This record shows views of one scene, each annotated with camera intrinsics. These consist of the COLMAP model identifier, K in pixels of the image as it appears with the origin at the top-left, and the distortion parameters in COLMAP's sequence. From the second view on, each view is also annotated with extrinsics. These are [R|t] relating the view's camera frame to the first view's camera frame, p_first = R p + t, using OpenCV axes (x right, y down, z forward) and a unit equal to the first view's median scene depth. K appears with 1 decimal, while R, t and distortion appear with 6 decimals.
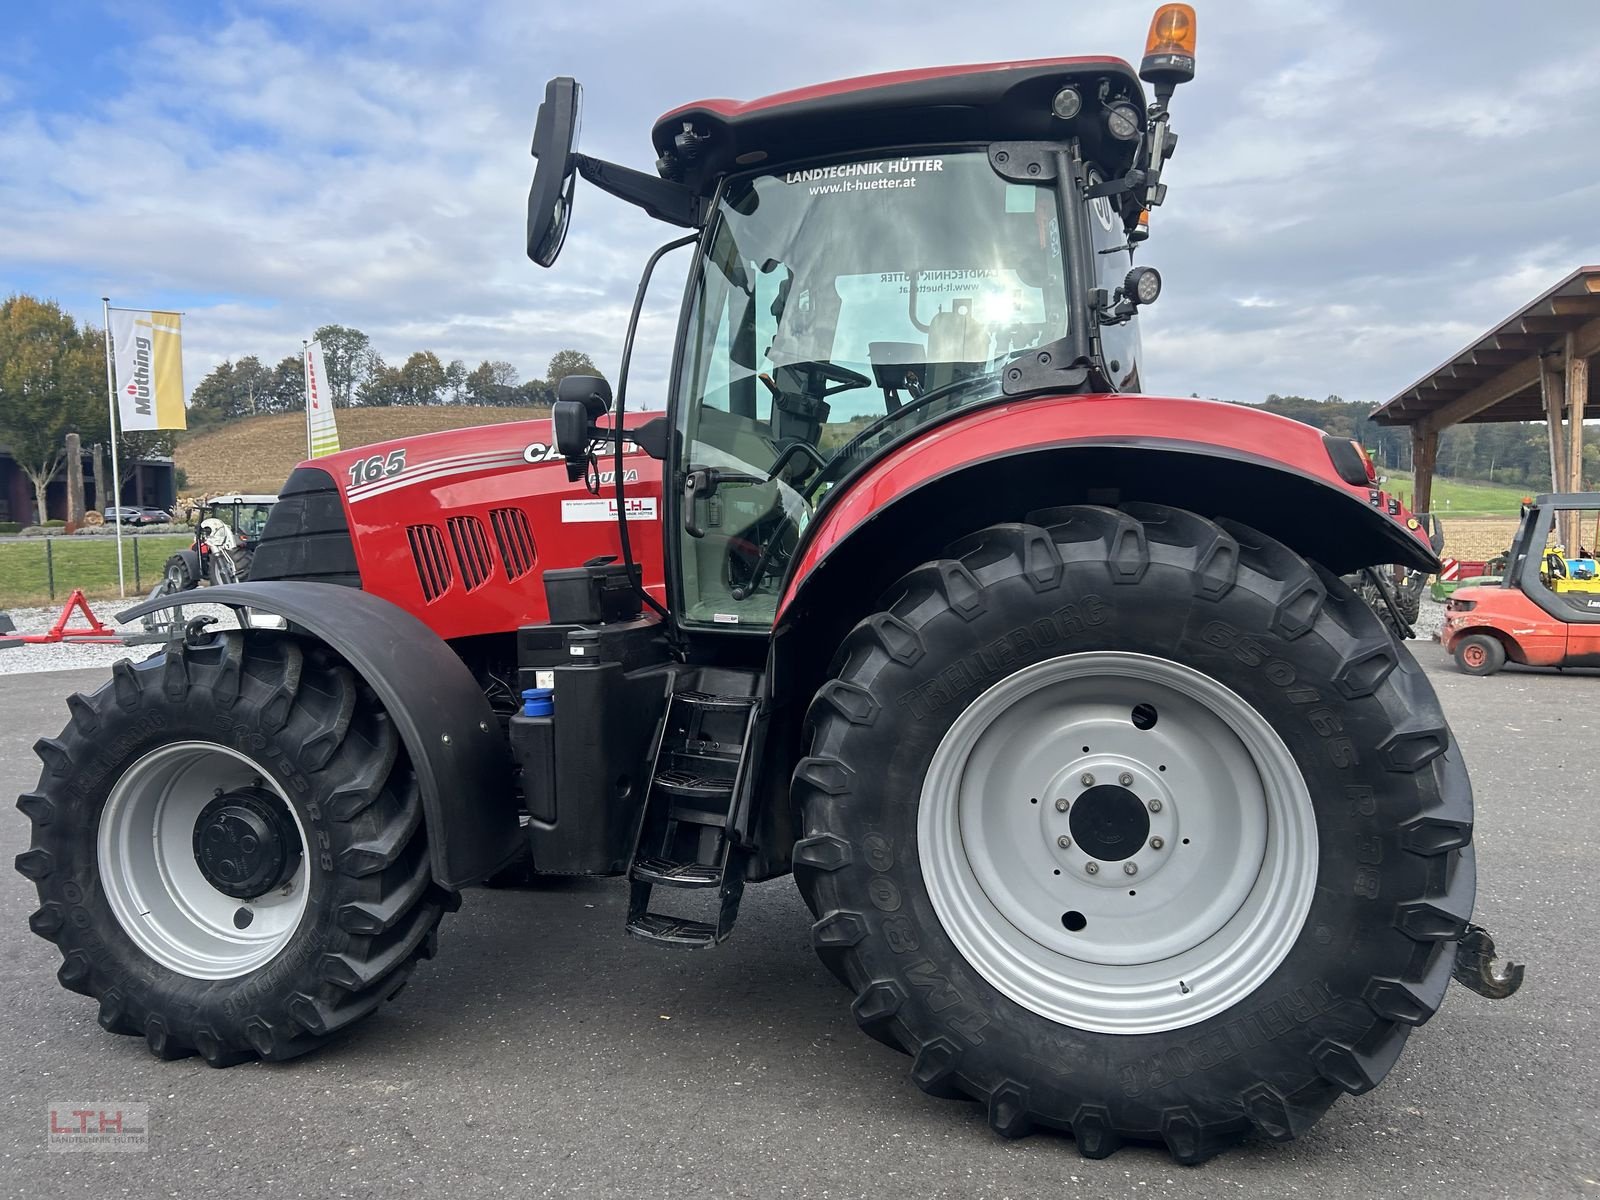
lens RADIAL K [[1214.1, 0, 800.8], [0, 1214.1, 605.8], [0, 0, 1]] dist [0.048414, -0.046108]
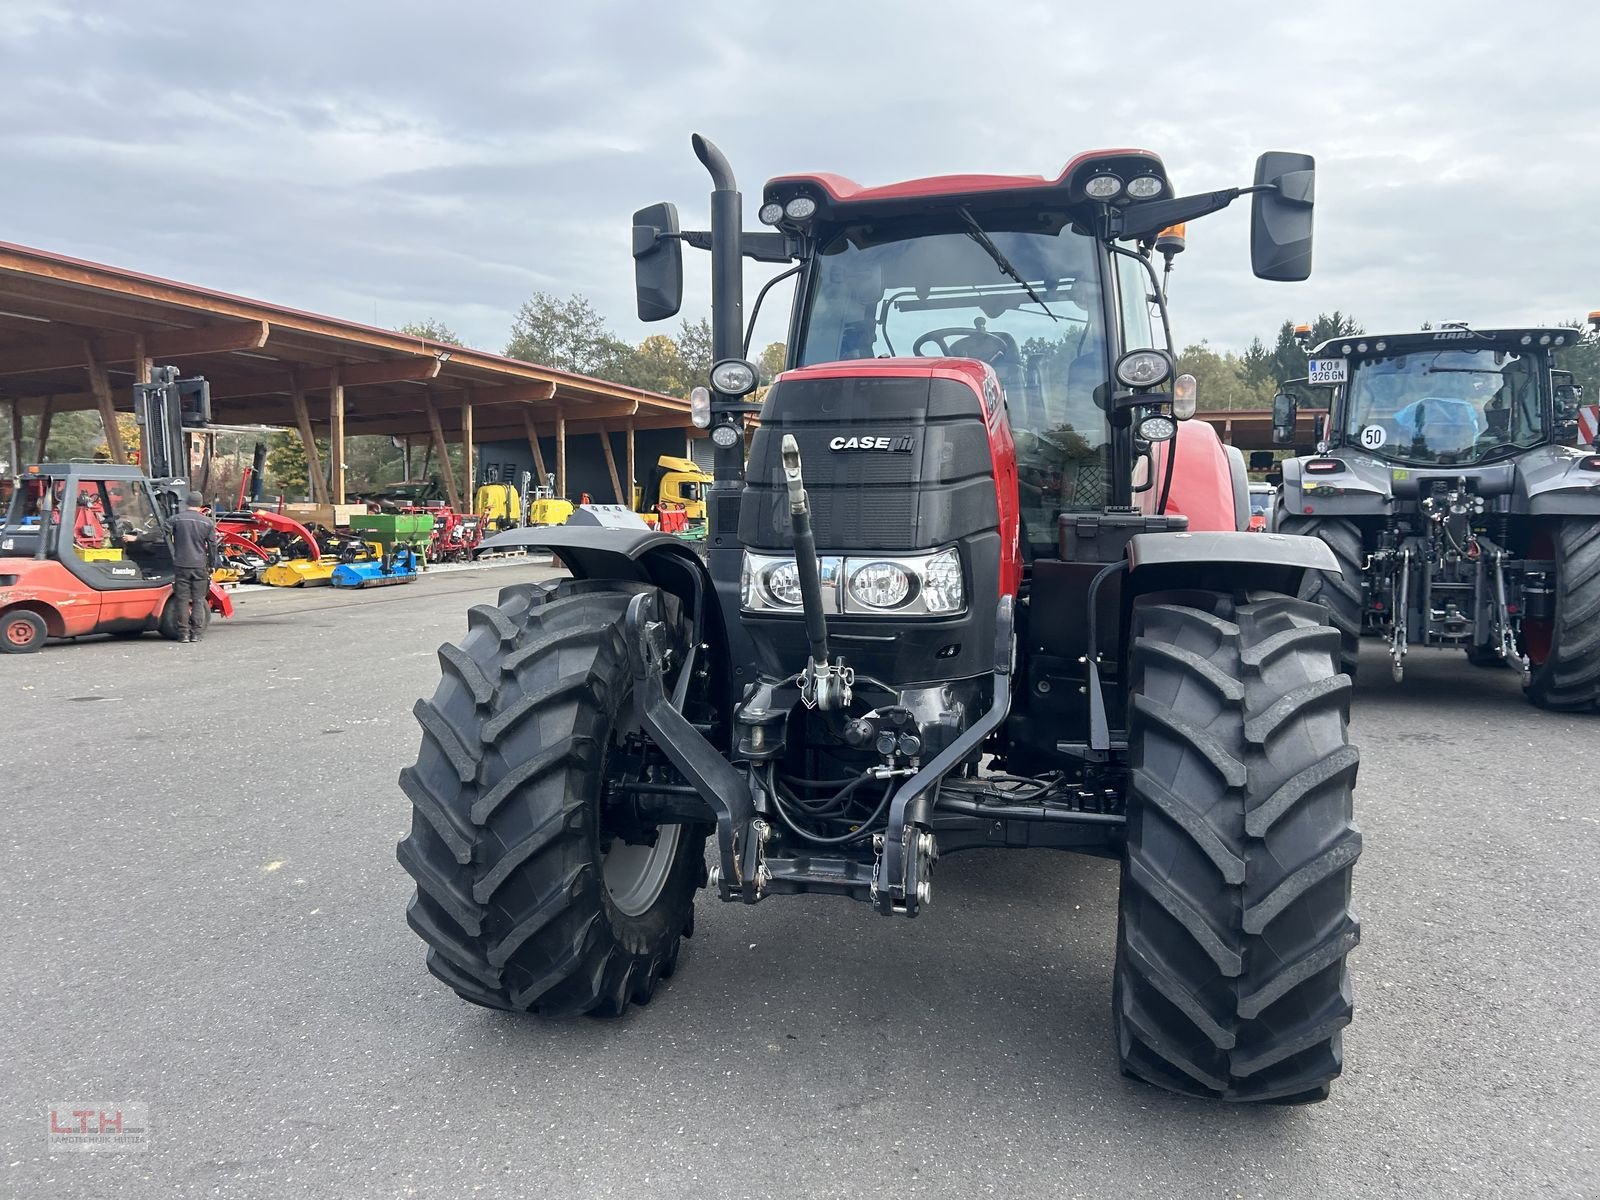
lens RADIAL K [[1204.3, 0, 809.4], [0, 1204.3, 593.1], [0, 0, 1]] dist [0.051033, -0.055031]
pose [[0.031949, -0.059337, 0.997727, -1.414148], [0.052359, 0.996965, 0.057615, -0.044613], [-0.998117, 0.050399, 0.034959, 1.357707]]
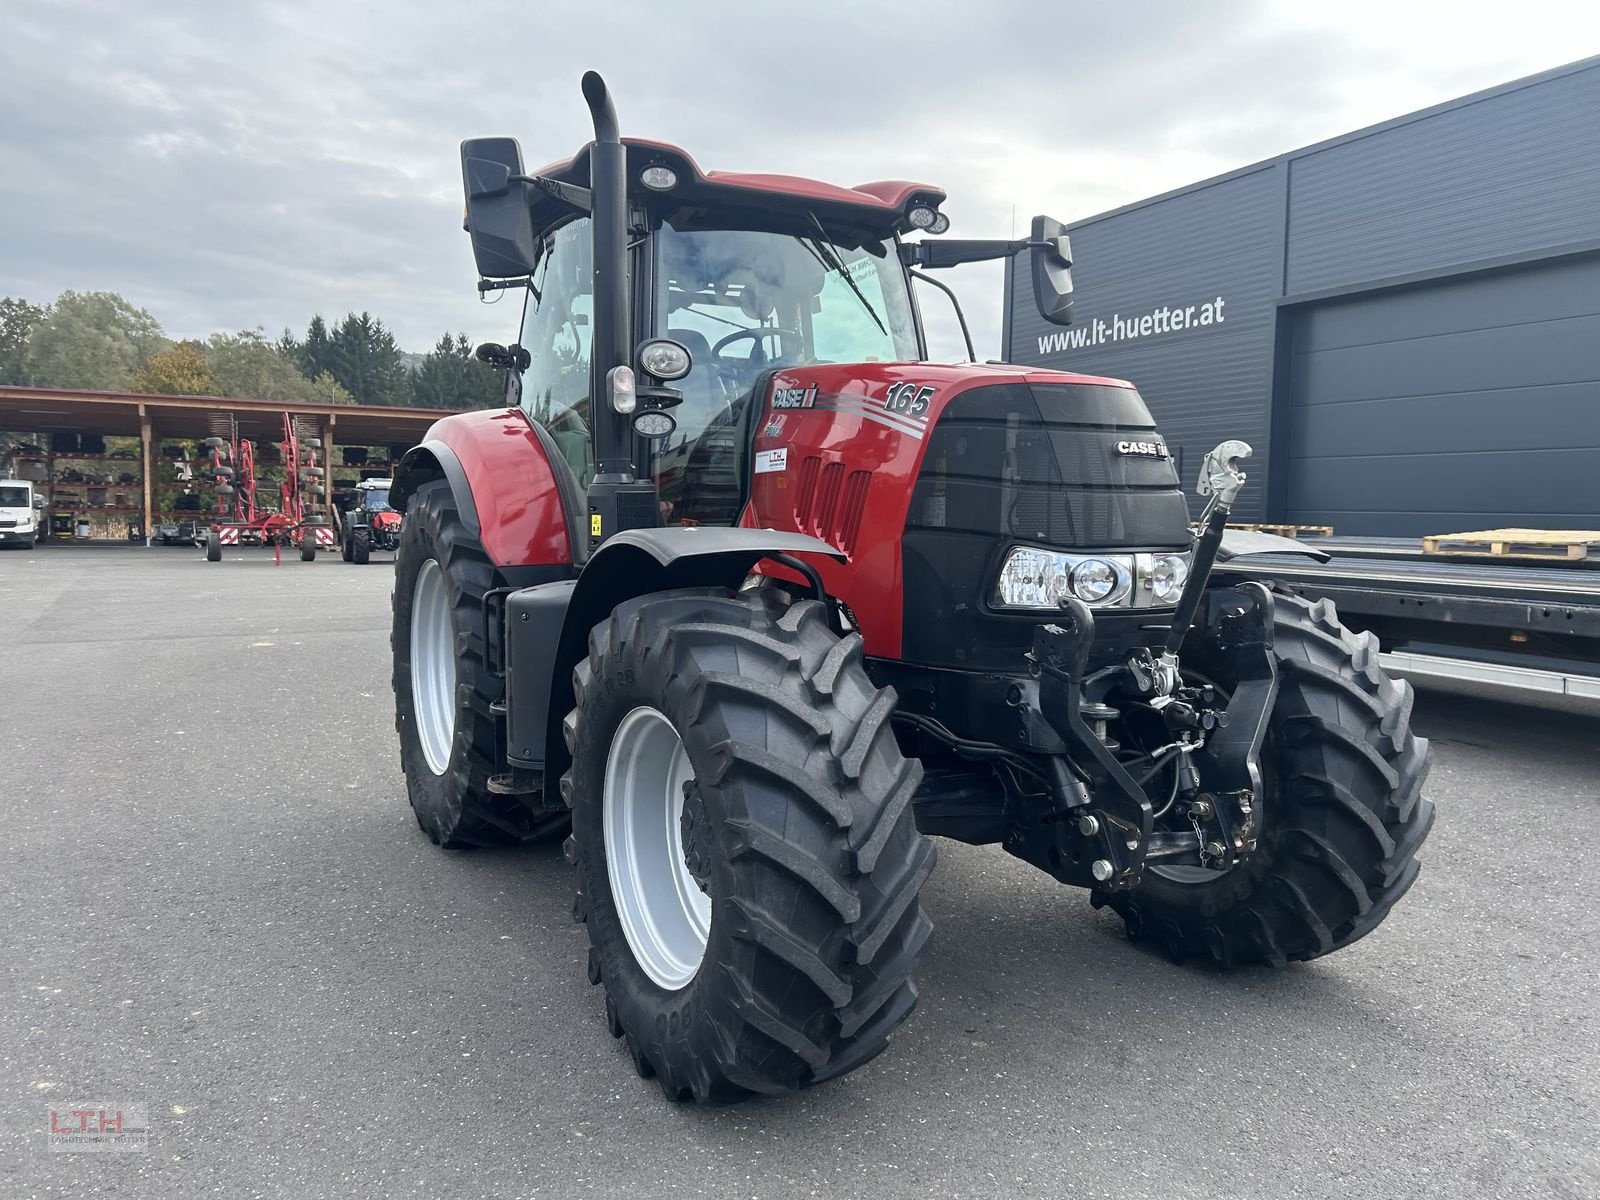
lens RADIAL K [[1204.3, 0, 808.8], [0, 1204.3, 601.8], [0, 0, 1]] dist [0.051033, -0.055031]
pose [[-0.673152, -0.051907, 0.737680, -1.082459], [0.039001, 0.993653, 0.105508, -0.089662], [-0.738475, 0.099793, -0.666855, 2.147449]]
